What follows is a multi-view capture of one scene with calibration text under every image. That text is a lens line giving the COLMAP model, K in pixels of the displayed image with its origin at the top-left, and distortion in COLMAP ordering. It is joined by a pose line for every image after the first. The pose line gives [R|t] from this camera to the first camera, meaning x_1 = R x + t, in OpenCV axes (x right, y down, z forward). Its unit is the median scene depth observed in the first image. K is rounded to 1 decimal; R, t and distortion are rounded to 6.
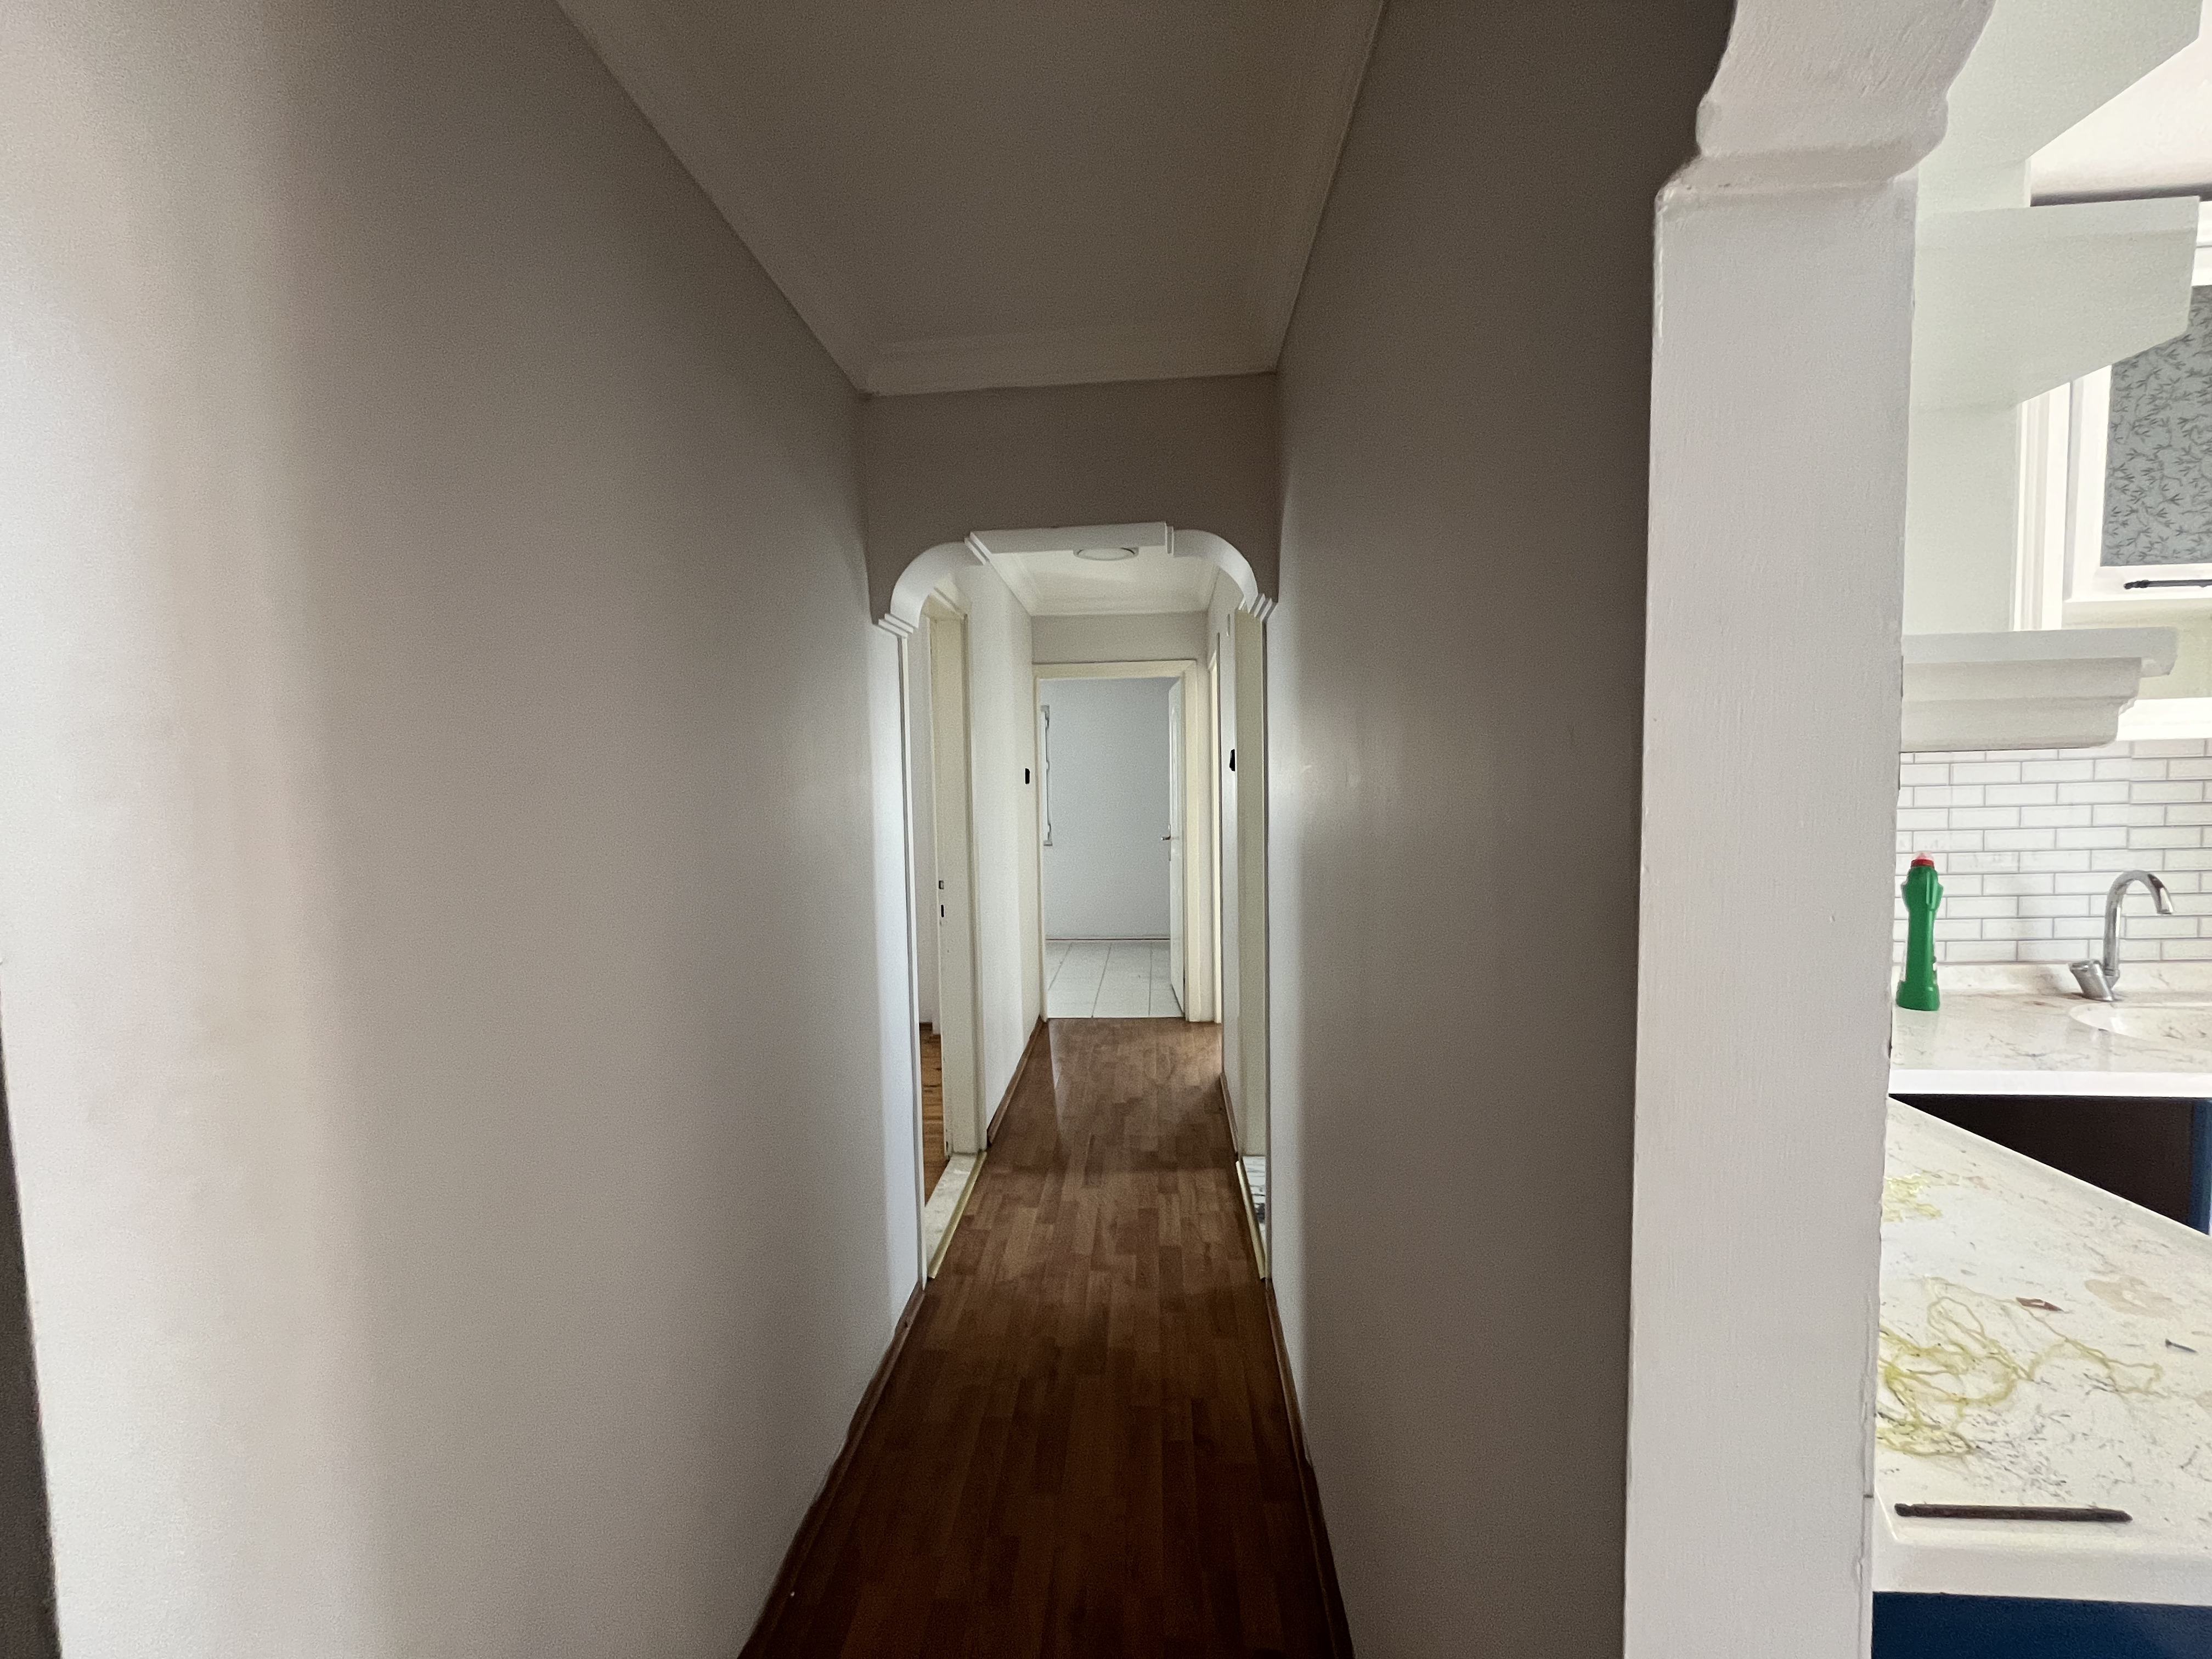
lens RADIAL K [[892.4, 0, 1104.9], [0, 892.4, 831.4], [0, 0, 1]] dist [0.001121, -0.000125]
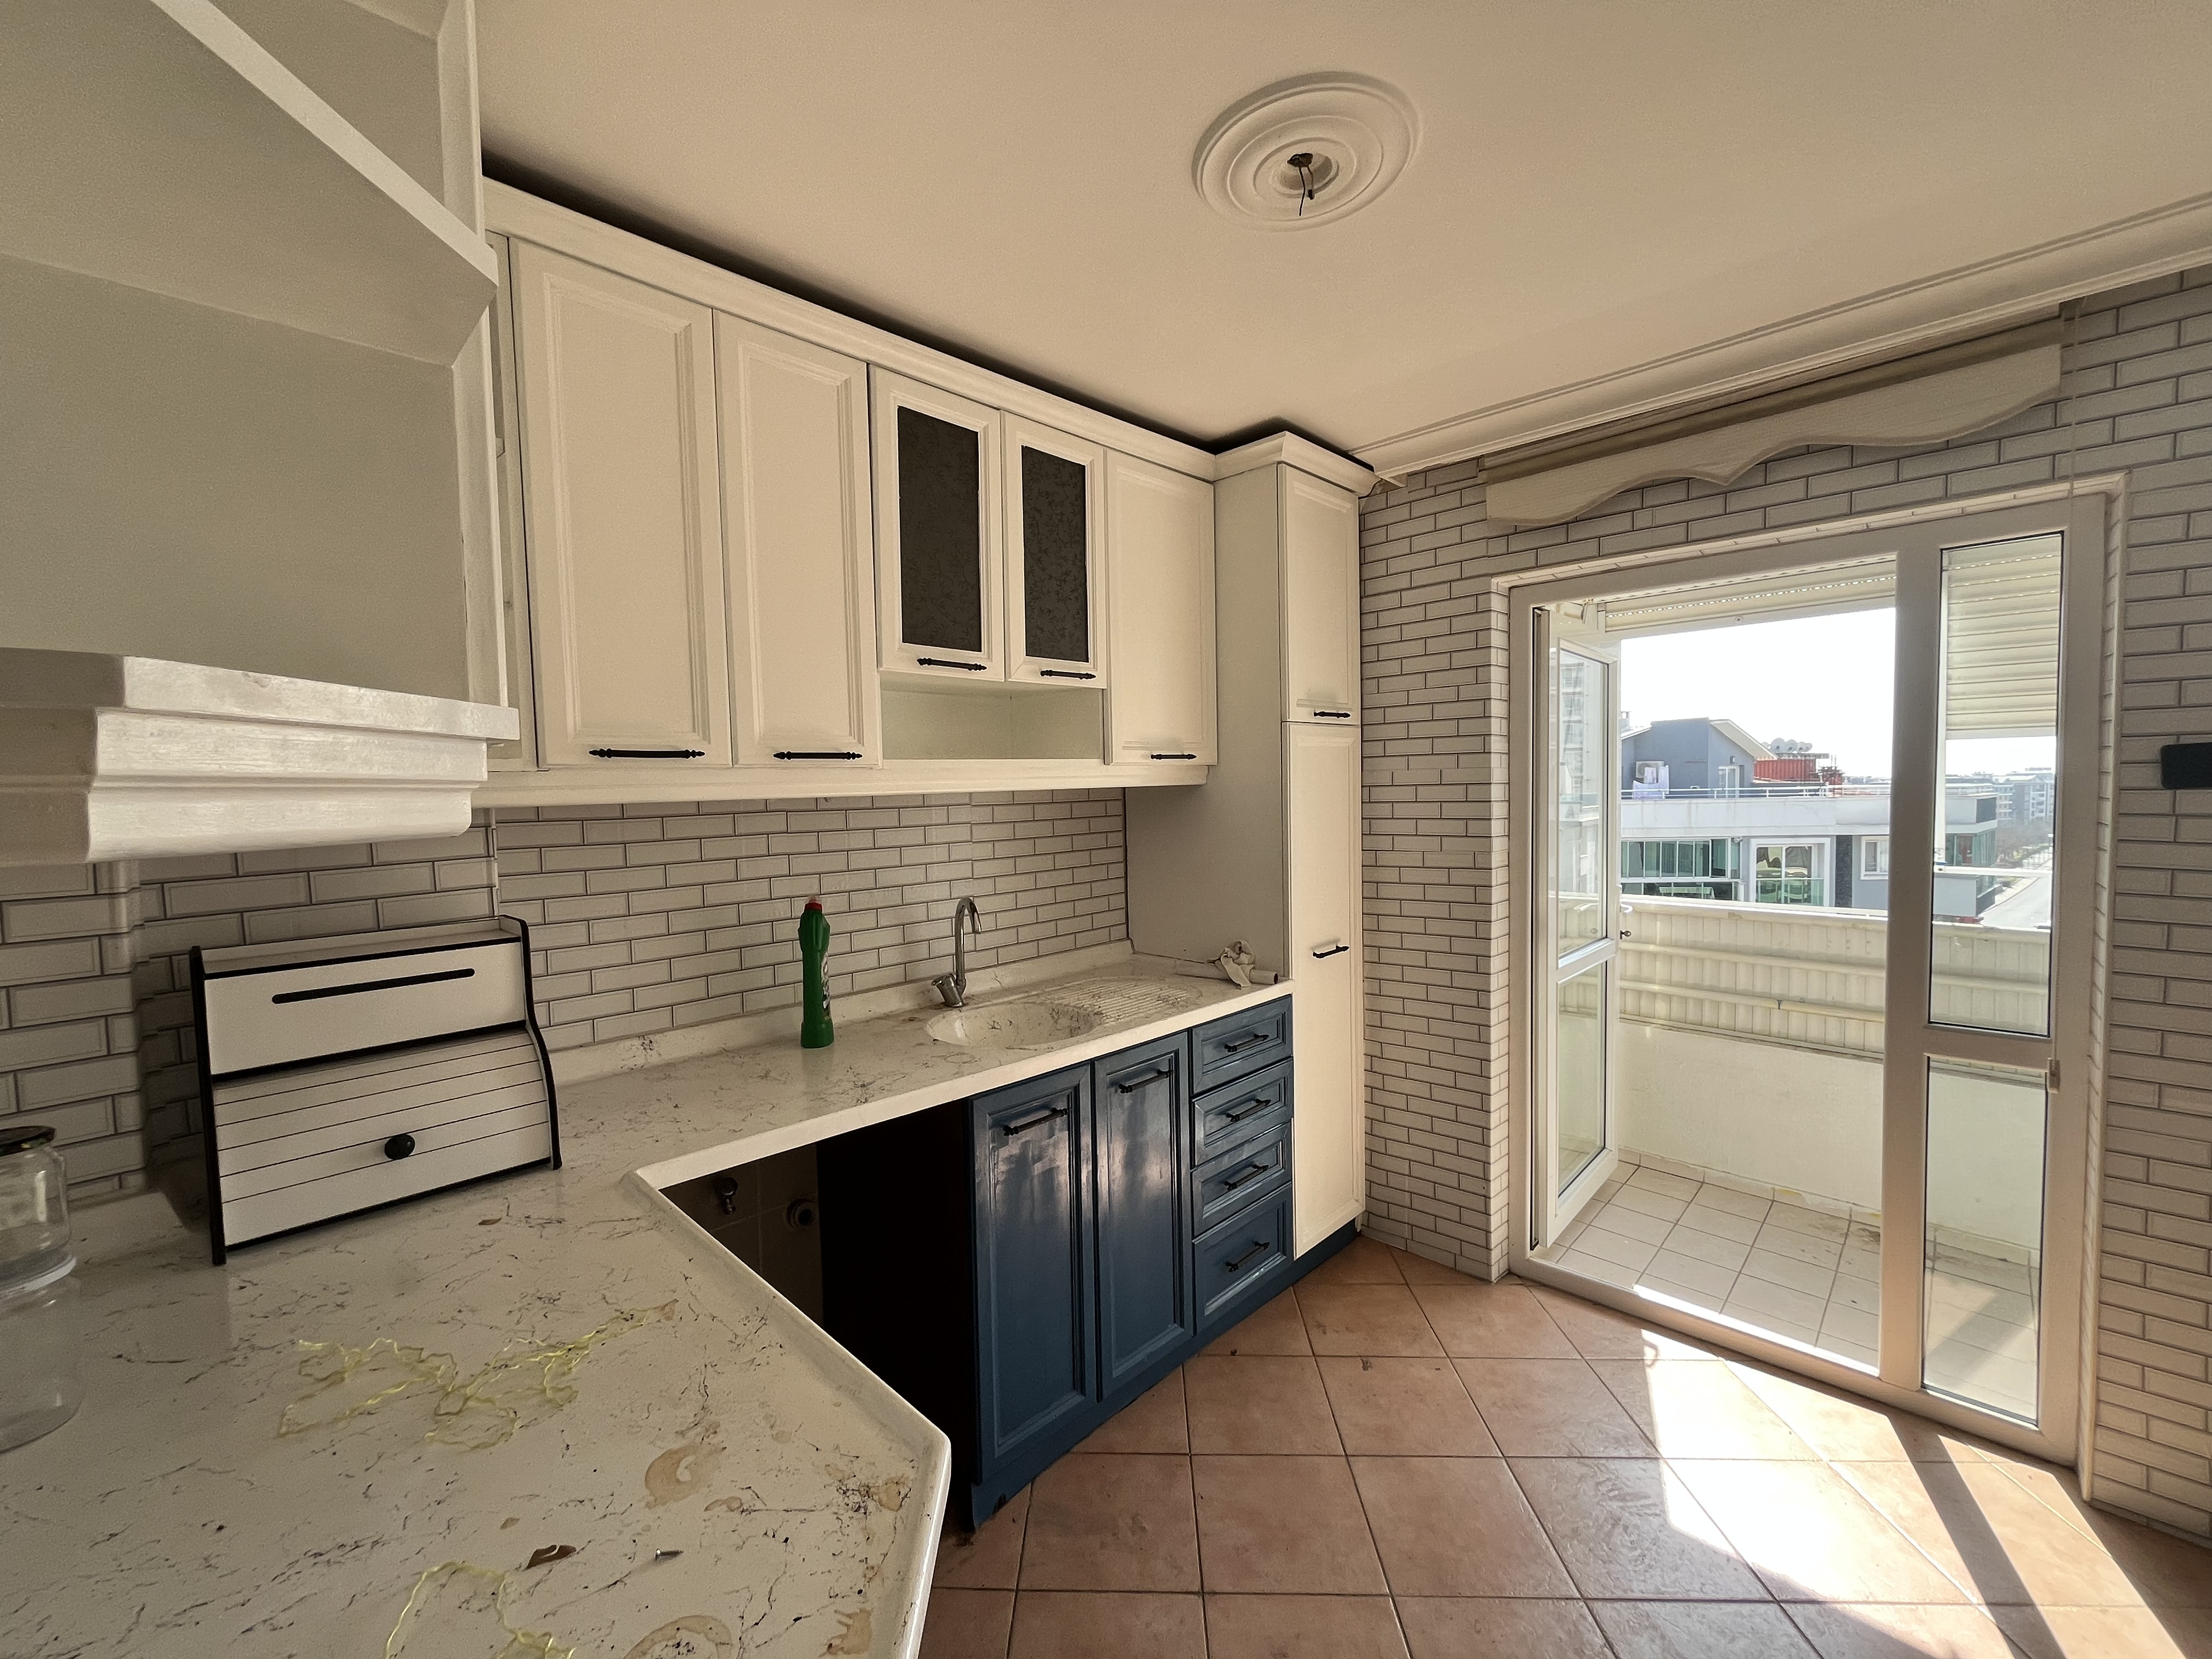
lens RADIAL K [[892.4, 0, 1101.9], [0, 892.4, 831.2], [0, 0, 1]] dist [0.001121, -0.000125]
pose [[0.658002, -0.024788, 0.752608, 0.353890], [0.048992, 0.998750, -0.009938, -0.025720], [-0.751421, 0.043411, 0.658393, 0.051572]]
